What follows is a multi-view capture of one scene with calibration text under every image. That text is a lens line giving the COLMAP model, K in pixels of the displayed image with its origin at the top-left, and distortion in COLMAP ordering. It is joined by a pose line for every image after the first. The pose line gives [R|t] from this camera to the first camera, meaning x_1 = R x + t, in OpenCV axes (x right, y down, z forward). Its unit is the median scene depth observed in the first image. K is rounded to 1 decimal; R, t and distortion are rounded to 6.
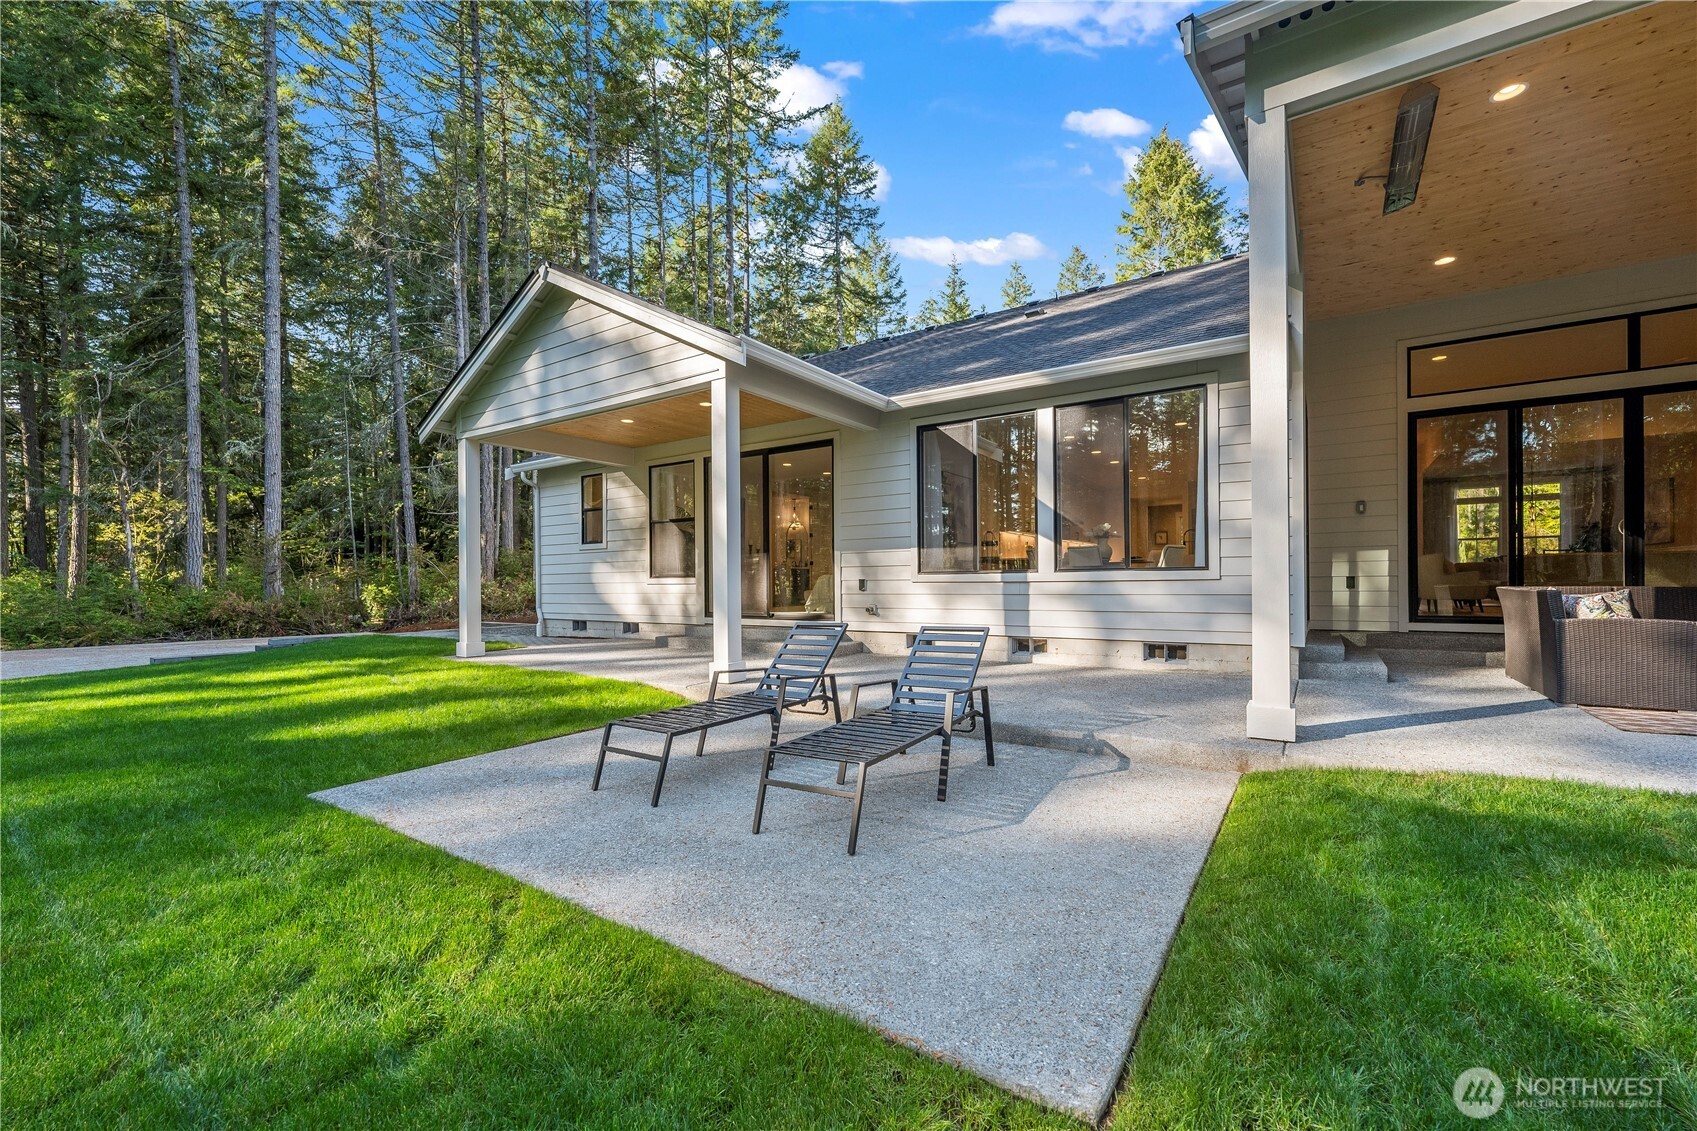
lens RADIAL K [[700.0, 0, 857.8], [0, 700.0, 579.1], [0, 0, 1]] dist [0.000380, 0.000619]
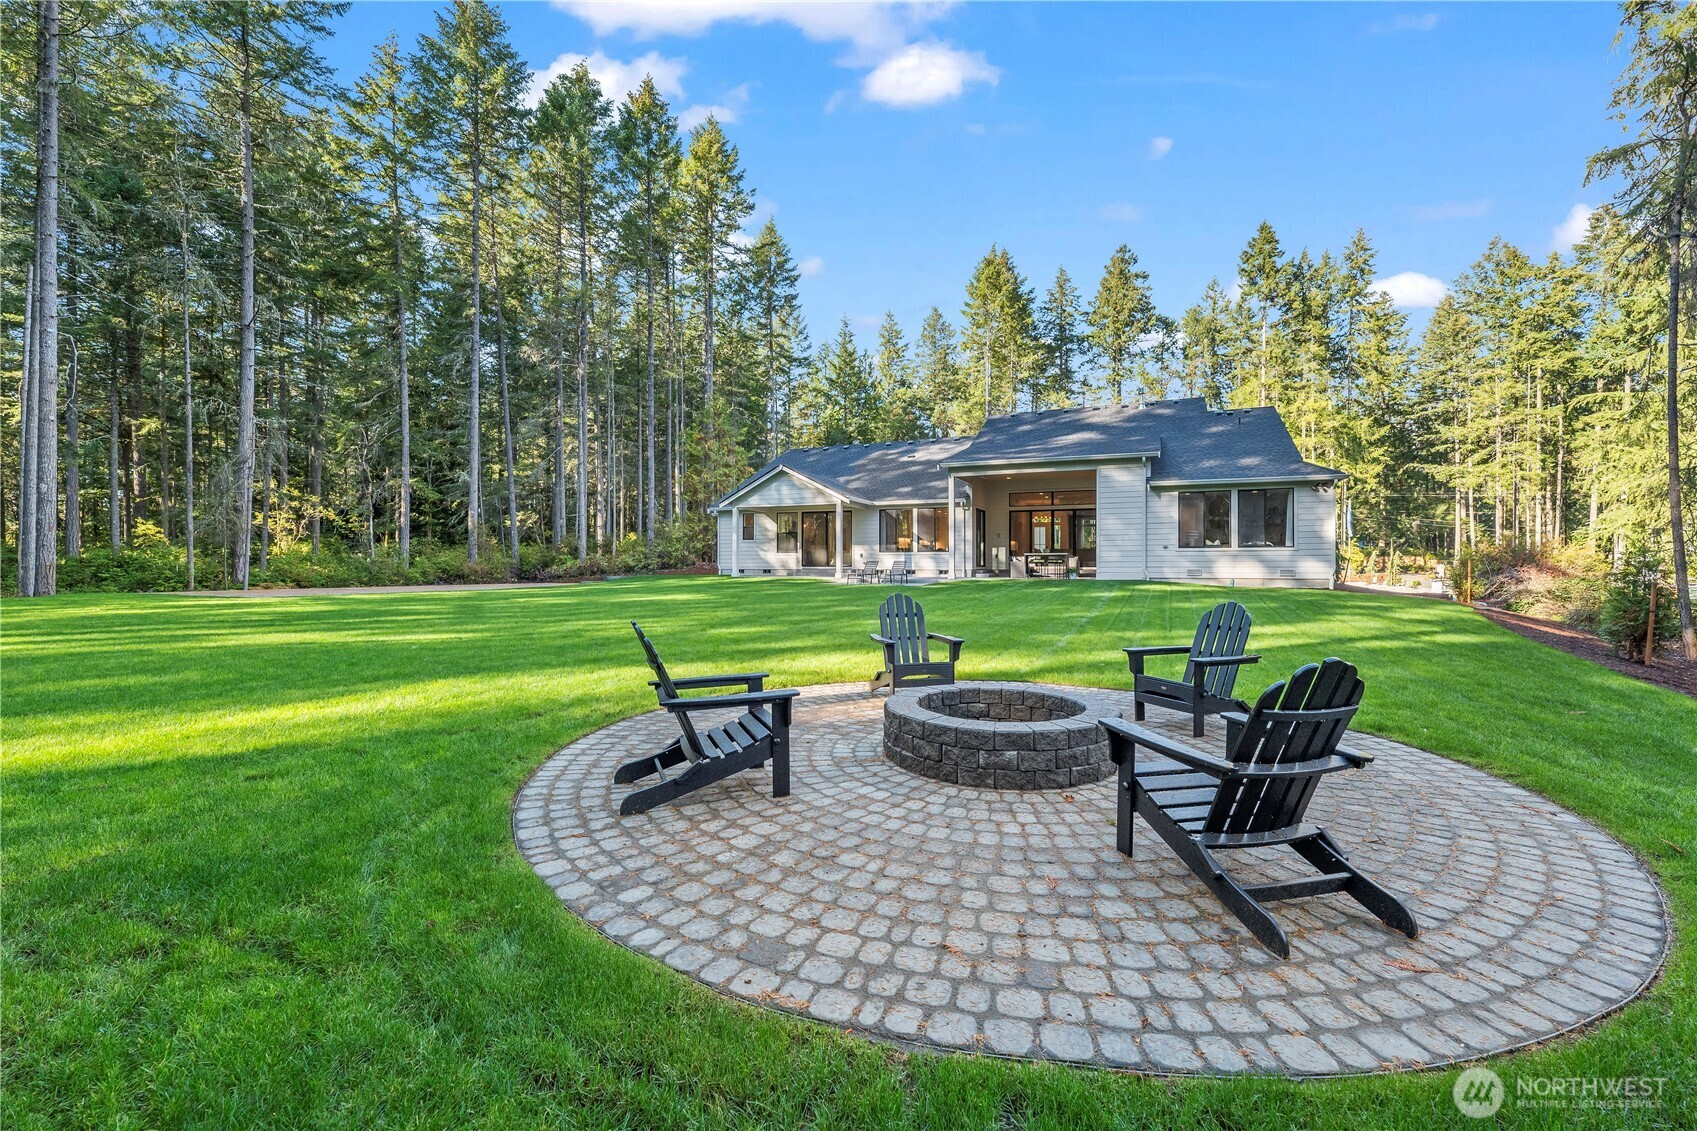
lens RADIAL K [[703.9, 0, 853.2], [0, 703.9, 557.9], [0, 0, 1]] dist [-0.002348, -0.000106]
pose [[0.983207, 0.008693, 0.182286, -0.537687], [-0.007791, 0.999954, -0.005665, 0.033374], [-0.182327, 0.004149, 0.983229, -1.907540]]
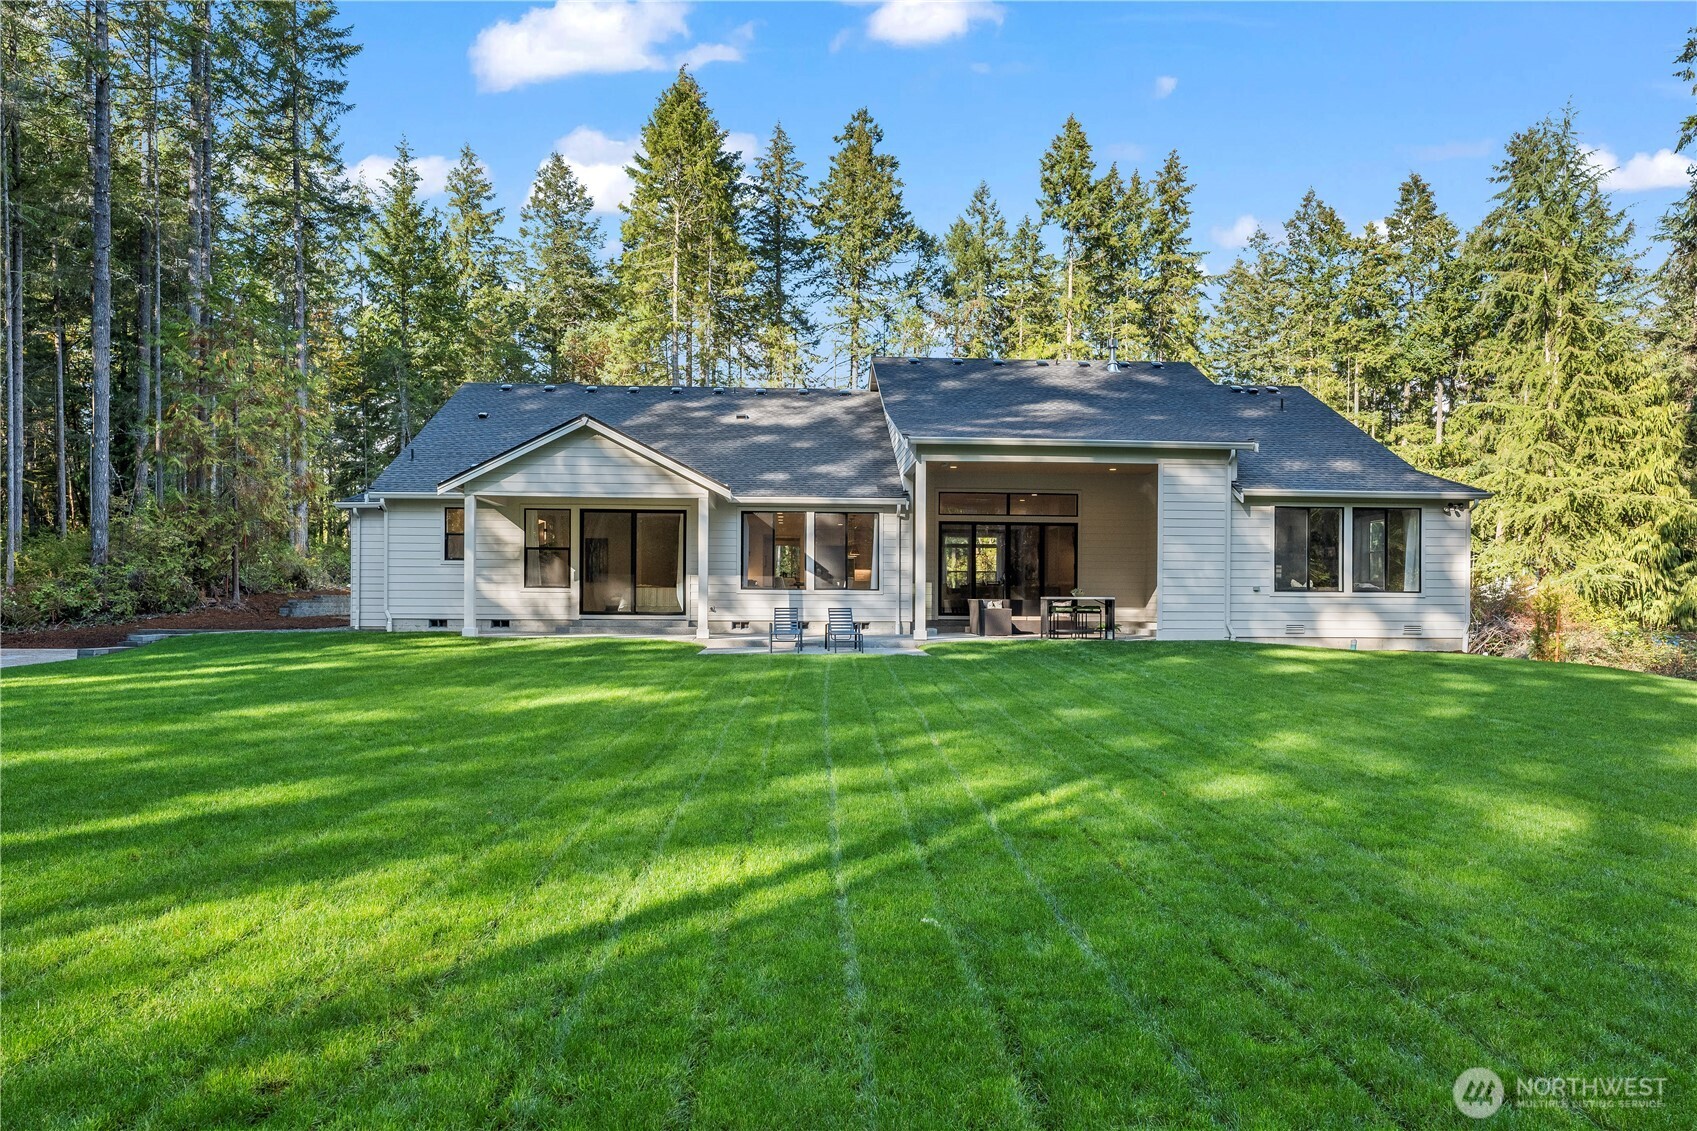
lens RADIAL K [[1137.6, 0, 846.7], [0, 1137.6, 604.7], [0, 0, 1]] dist [-0.010600, -0.002101]
pose [[0.799446, 0.008401, 0.600679, -1.215789], [-0.015926, 0.999847, 0.007212, 0.006280], [-0.600526, -0.015333, 0.799458, -1.290241]]
